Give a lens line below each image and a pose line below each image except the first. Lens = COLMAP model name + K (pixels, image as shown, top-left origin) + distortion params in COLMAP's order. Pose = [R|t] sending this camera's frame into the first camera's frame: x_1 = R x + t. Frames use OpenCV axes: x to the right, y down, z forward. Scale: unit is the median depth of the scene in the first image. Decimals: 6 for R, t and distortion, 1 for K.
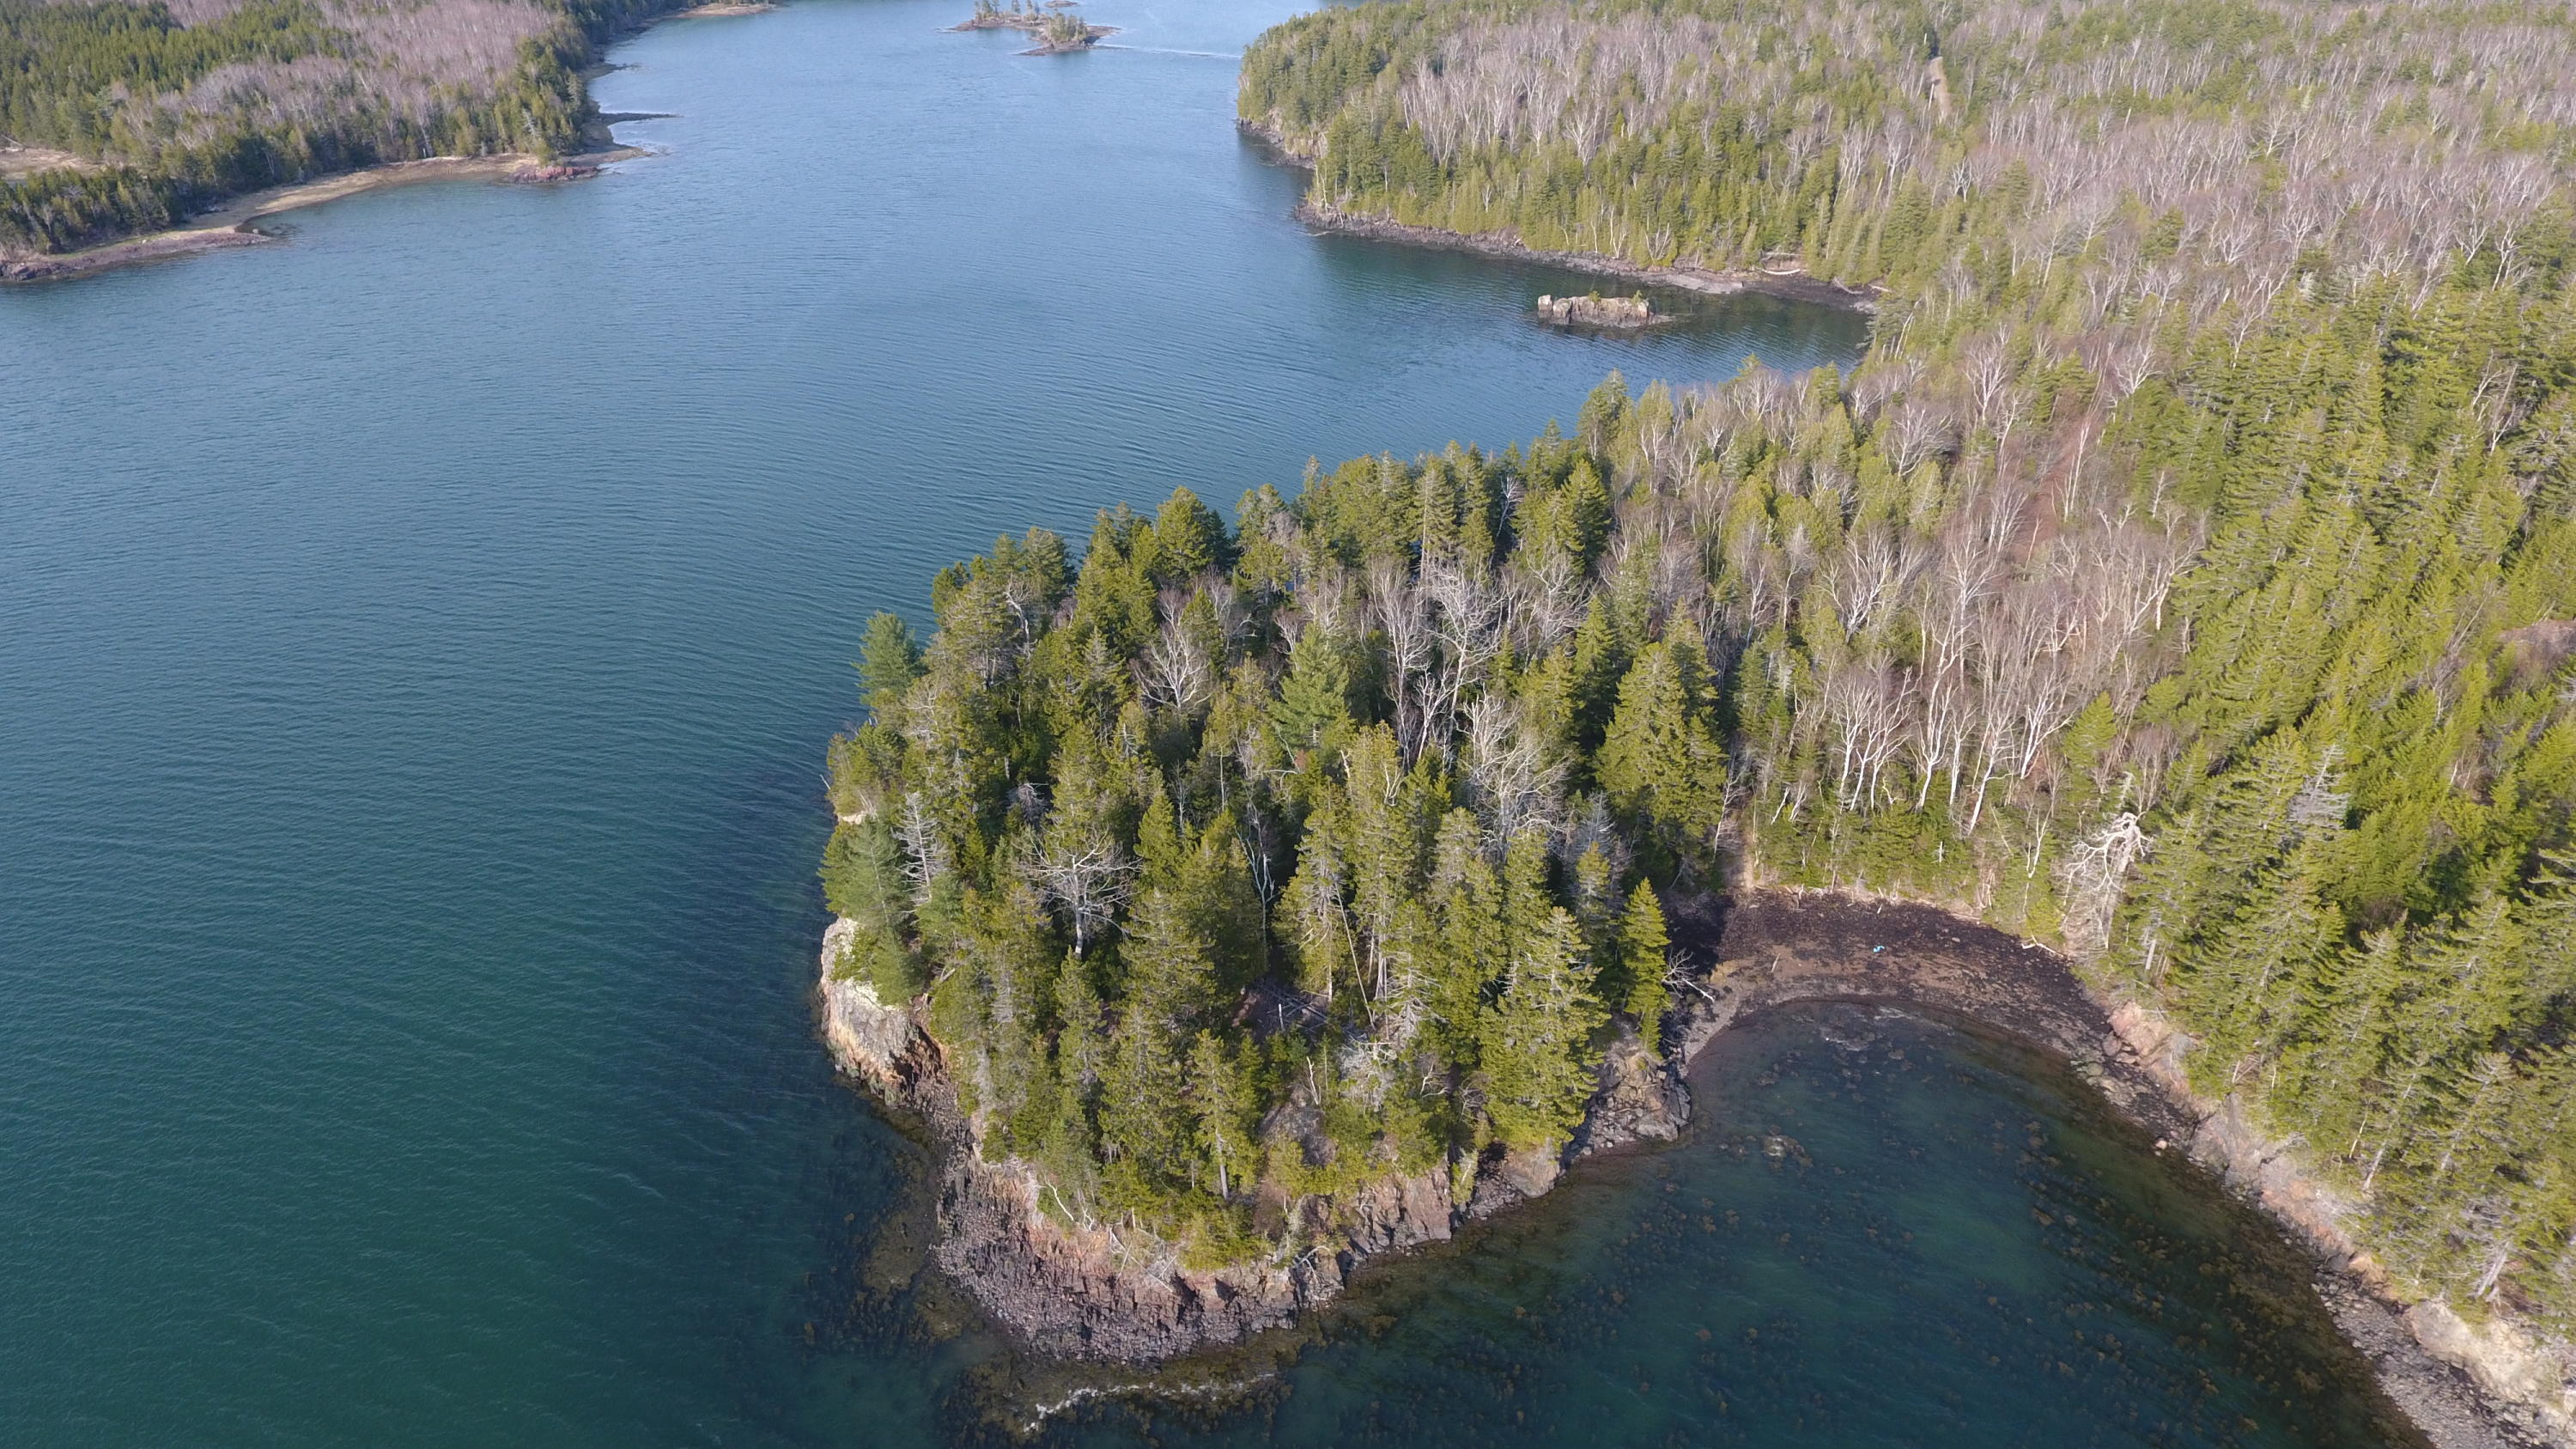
lens RADIAL K [[1507.2, 0, 1303.4], [0, 1507.2, 726.0], [0, 0, 1]] dist [-0.000800, -0.001597]
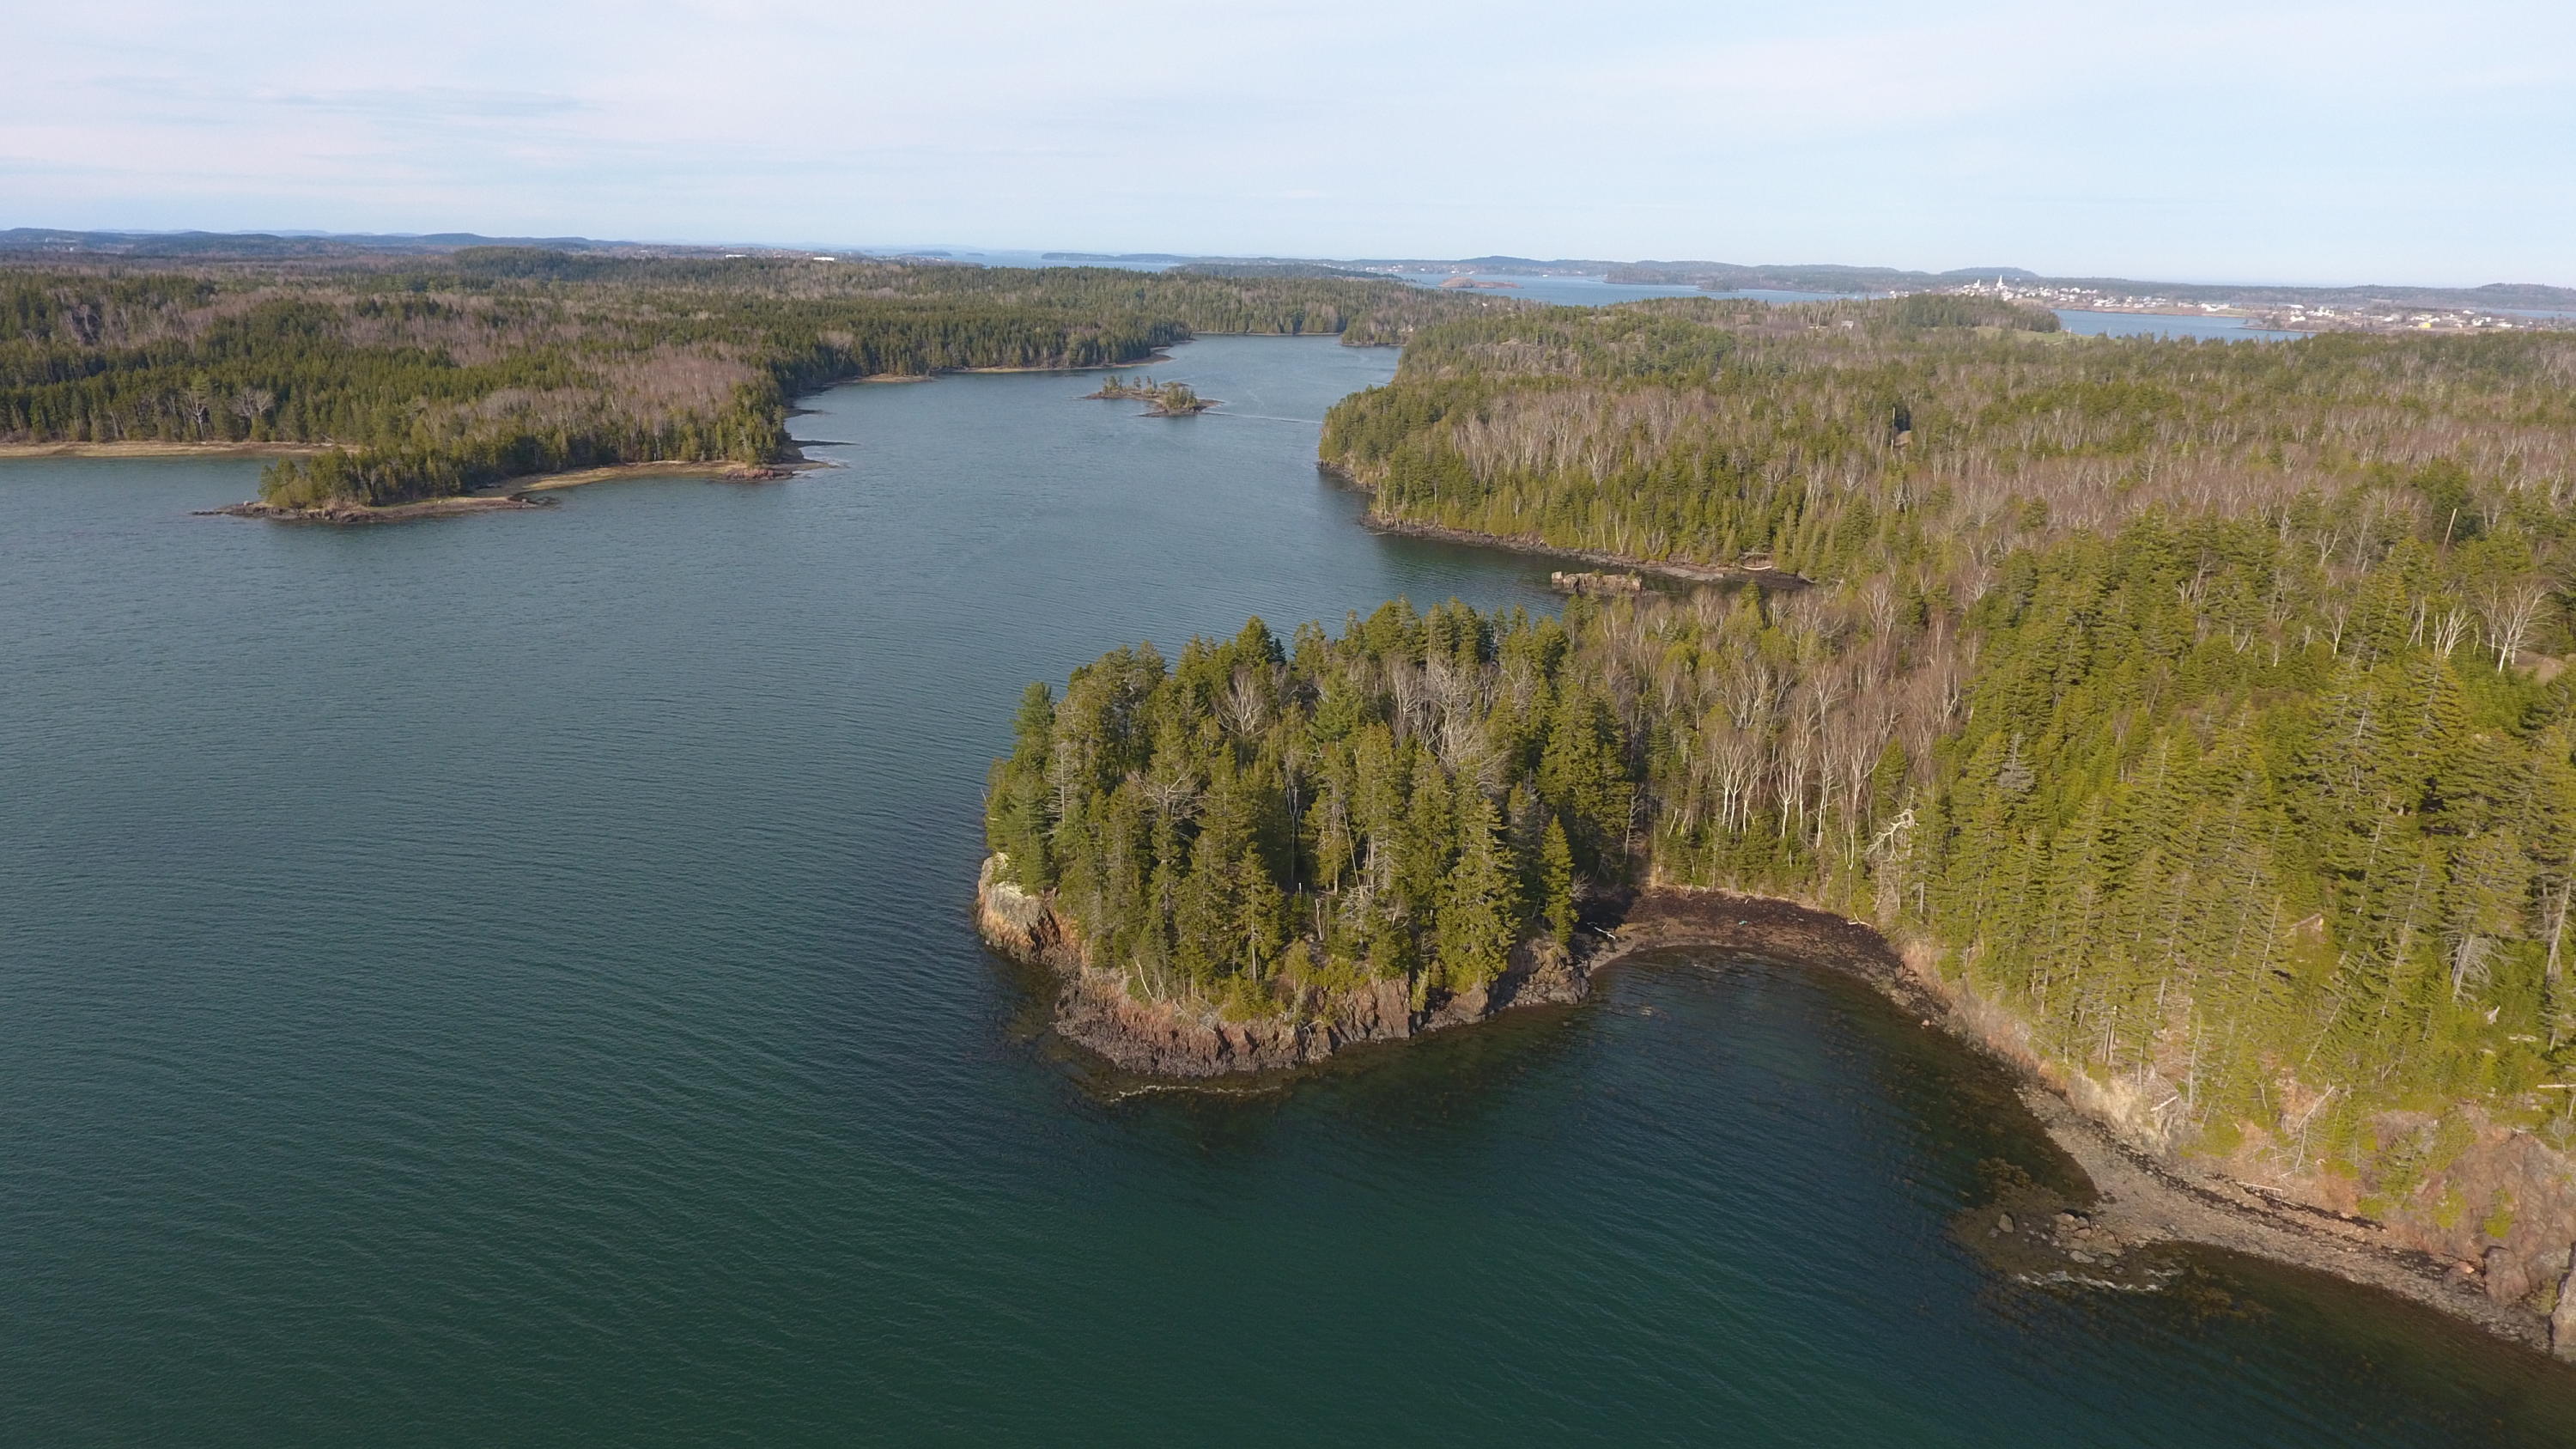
lens RADIAL K [[1507.2, 0, 1295.8], [0, 1507.2, 732.1], [0, 0, 1]] dist [-0.000800, -0.001597]
pose [[0.997505, 0.046343, -0.053261, 0.040722], [-0.057803, 0.969238, -0.239241, 0.312135], [0.040535, 0.241723, 0.969498, -0.357572]]
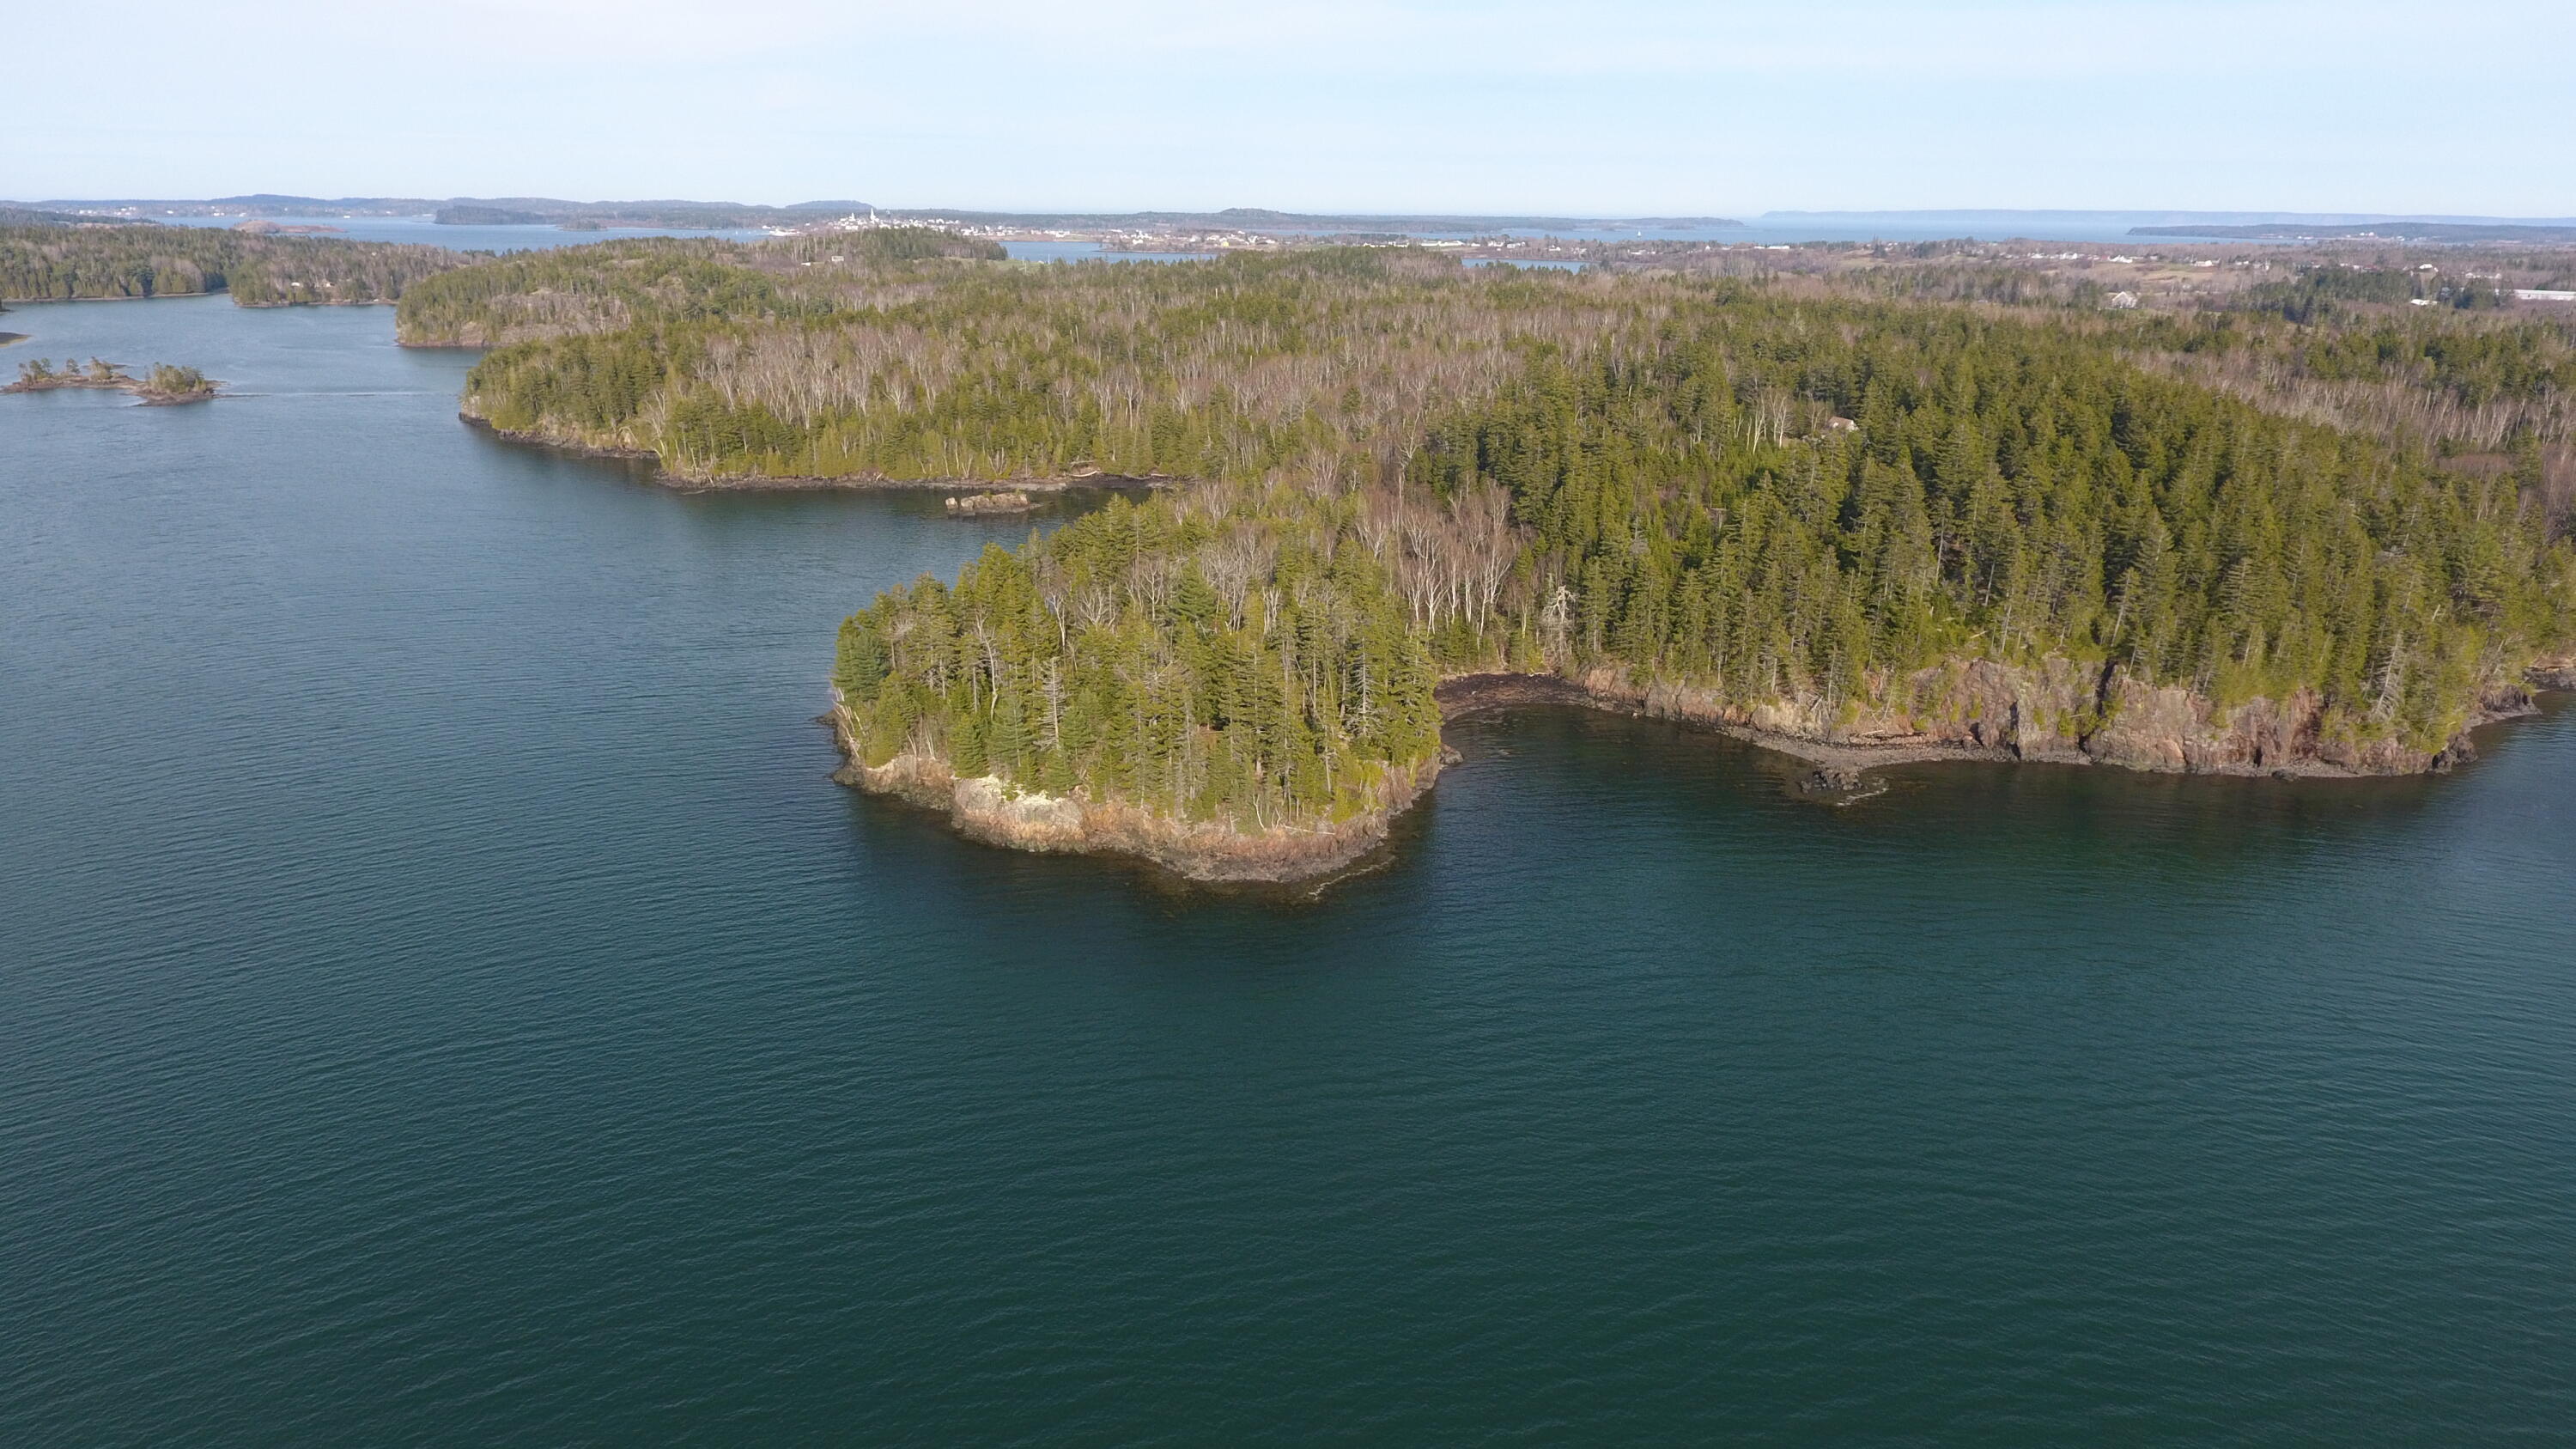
lens RADIAL K [[1507.2, 0, 1301.5], [0, 1507.2, 723.9], [0, 0, 1]] dist [-0.000800, -0.001597]
pose [[0.795146, -0.182102, 0.578430, -0.838698], [0.303264, 0.945416, -0.119248, 0.325045], [-0.525142, 0.270237, 0.806969, -0.375643]]
